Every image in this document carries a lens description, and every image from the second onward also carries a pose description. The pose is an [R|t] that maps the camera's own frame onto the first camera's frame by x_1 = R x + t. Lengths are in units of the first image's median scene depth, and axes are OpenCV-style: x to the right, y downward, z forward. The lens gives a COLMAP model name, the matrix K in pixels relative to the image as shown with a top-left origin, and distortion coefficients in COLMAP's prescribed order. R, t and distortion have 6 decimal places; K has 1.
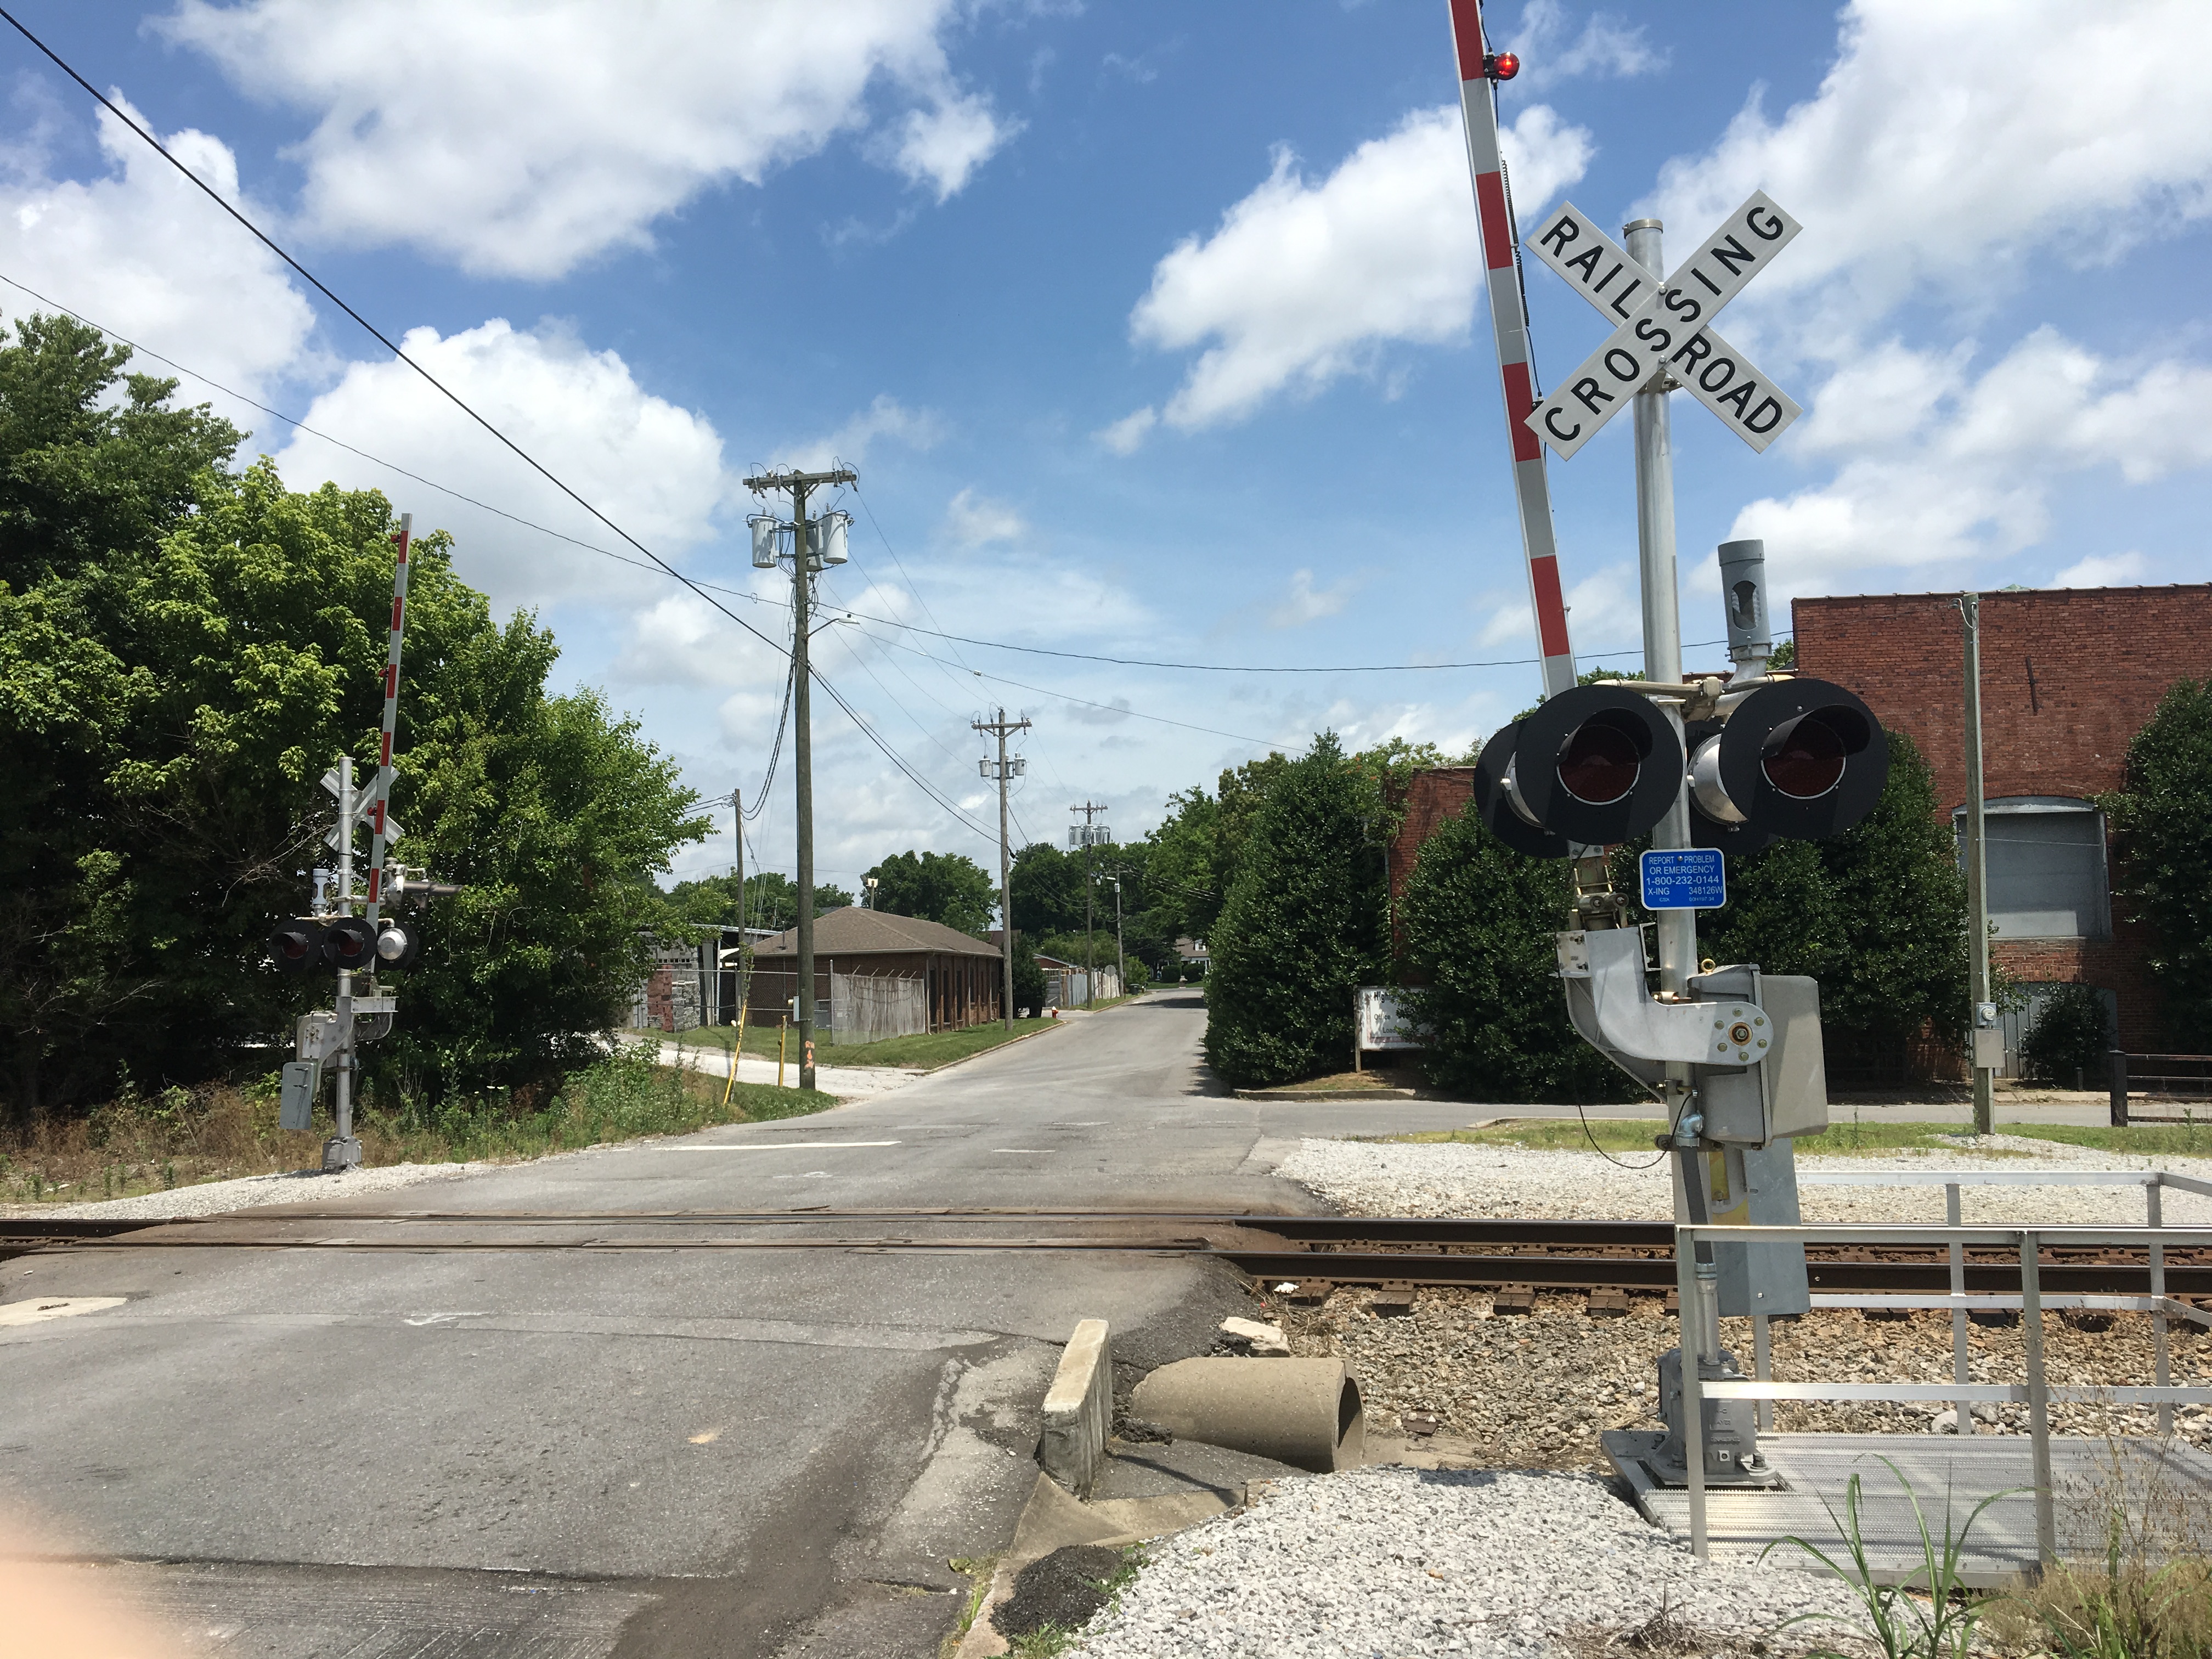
lens RADIAL K [[1923.2, 0, 1071.9], [0, 1923.2, 794.3], [0, 0, 1]] dist [0.111120, -0.203170]
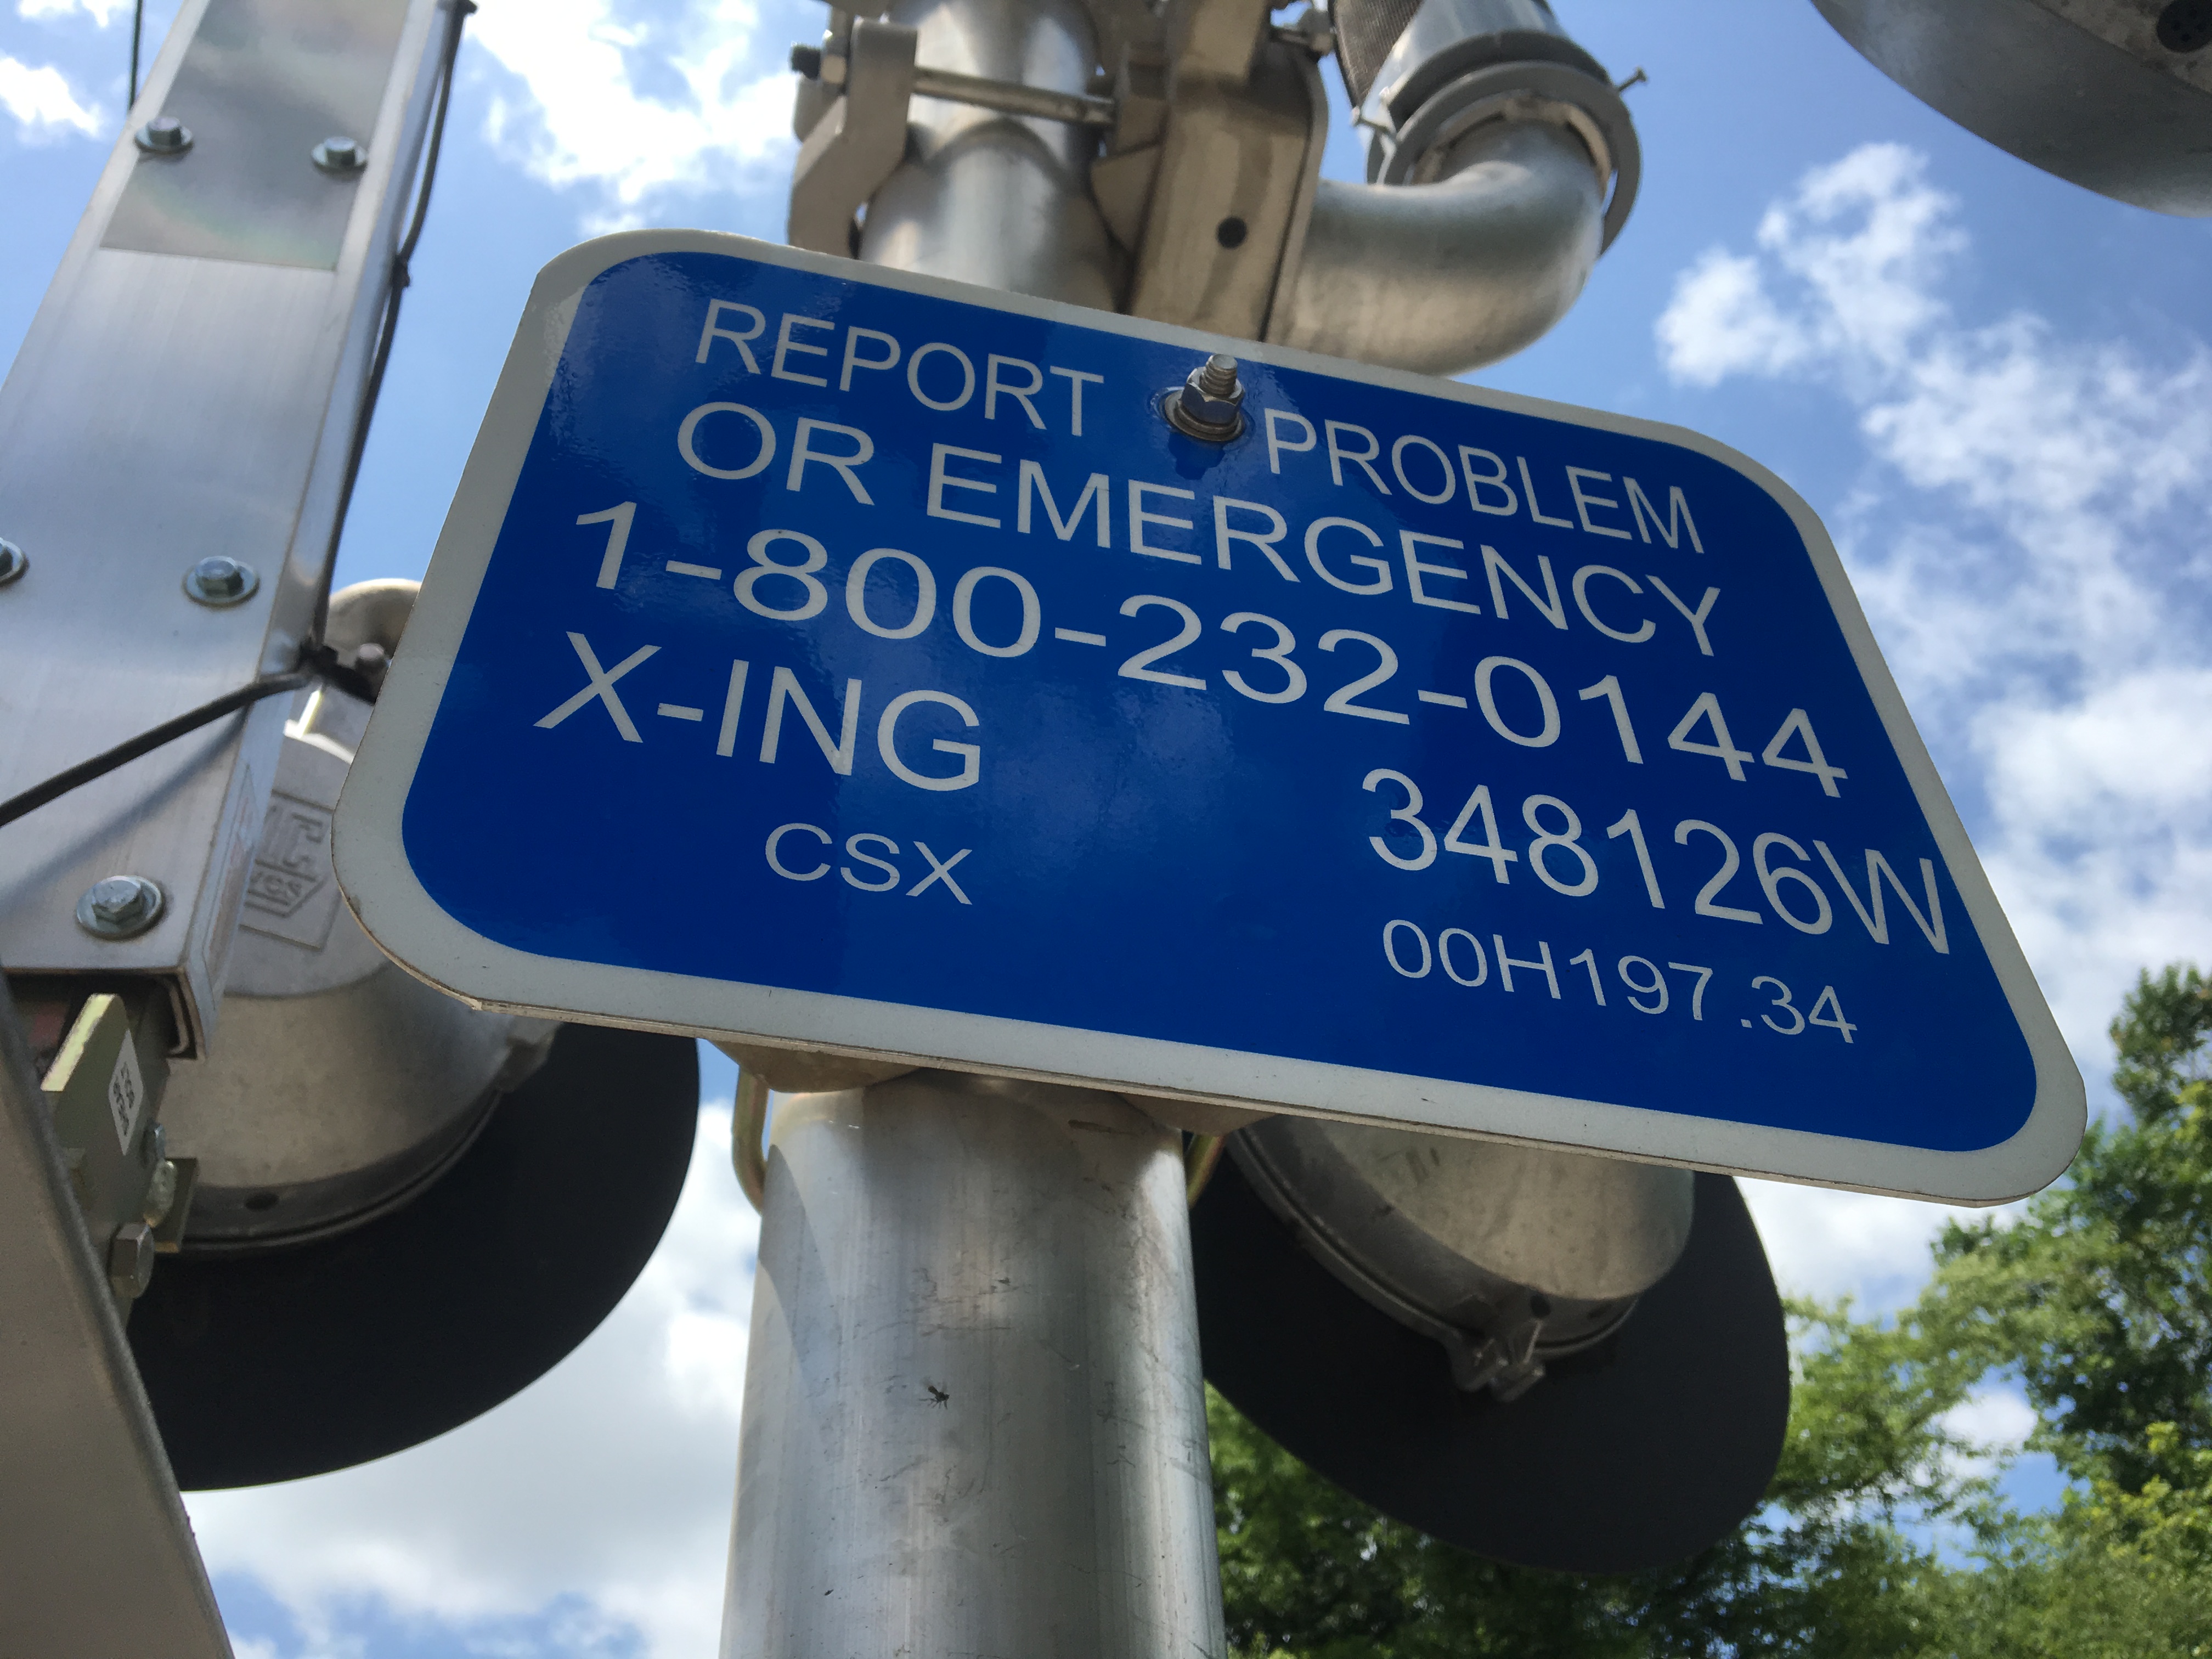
lens RADIAL K [[1887.5, 0, 1106.0], [0, 1887.5, 829.5], [0, 0, 1]] dist [0.093241, -0.165196]
pose [[0.902063, 0.317649, 0.292200, 0.139762], [-0.047157, 0.745493, -0.664843, 0.038233], [-0.429020, 0.585951, 0.687461, 0.454437]]
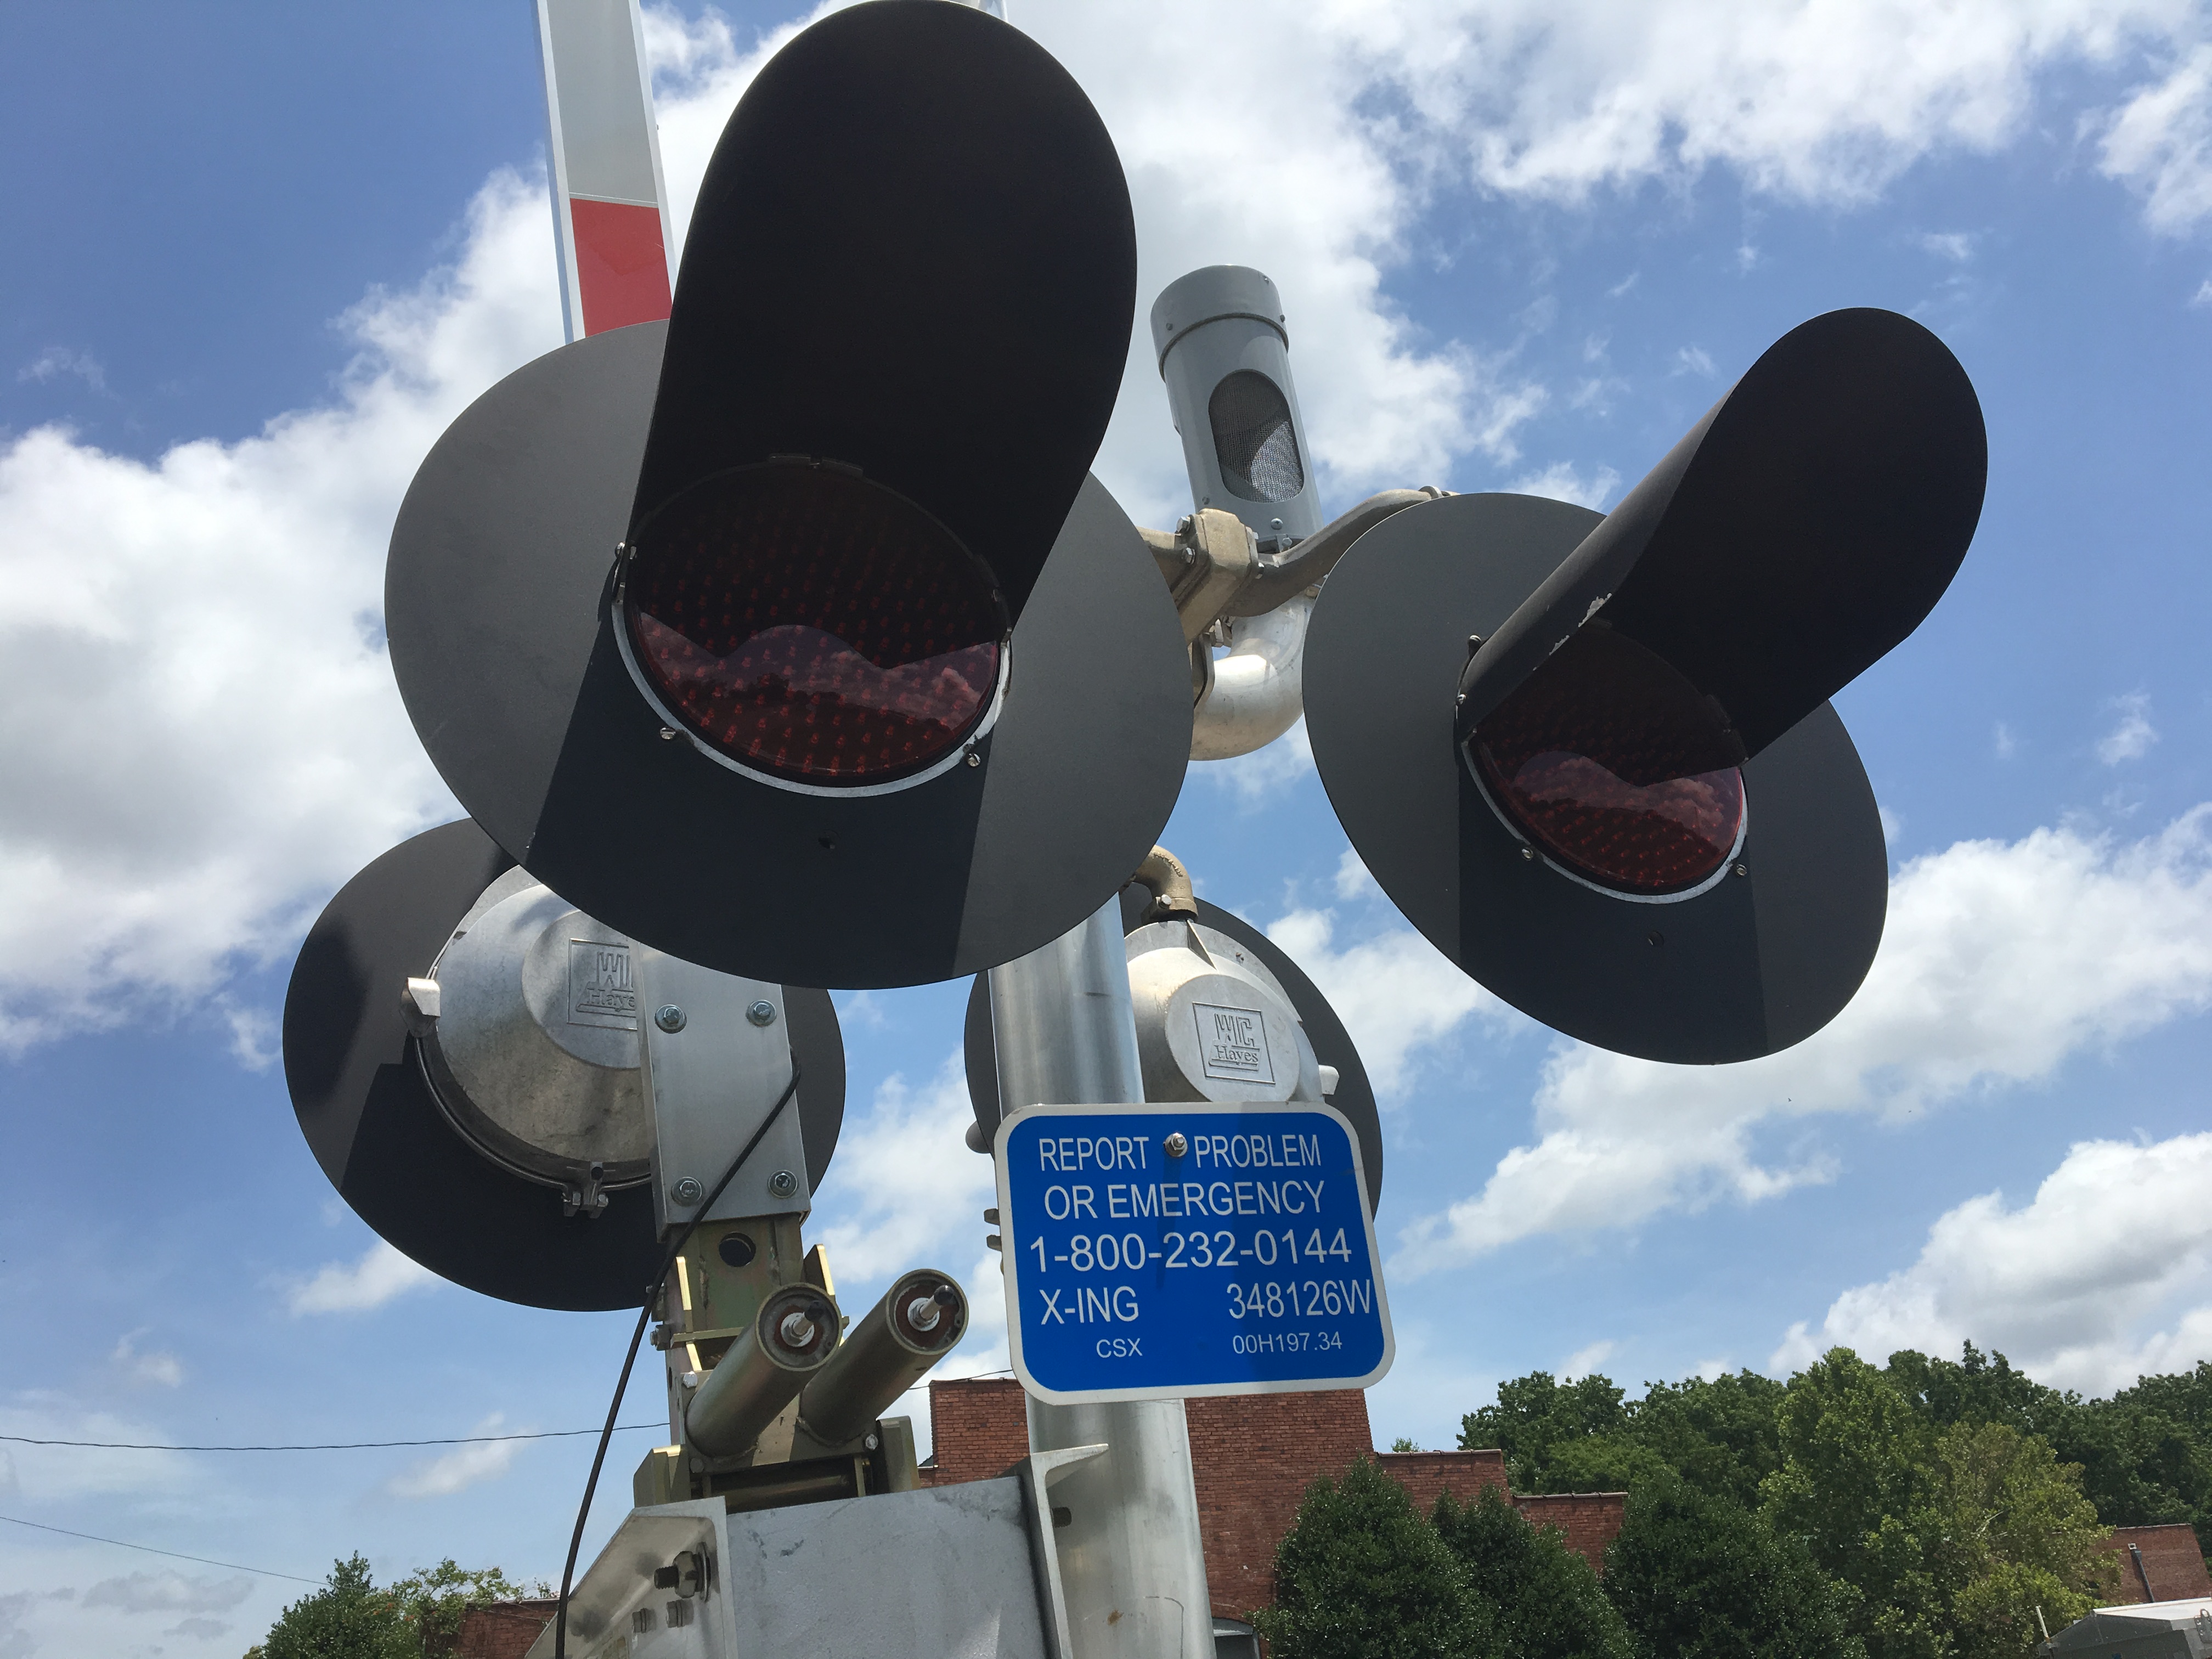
lens RADIAL K [[1801.4, 0, 1106.0], [0, 1801.4, 829.5], [0, 0, 1]] dist [0.061605, -0.072750]
pose [[0.893509, 0.154592, 0.421595, 0.103124], [0.041007, 0.906857, -0.419439, 0.039030], [-0.447168, 0.392060, 0.803946, 0.391433]]
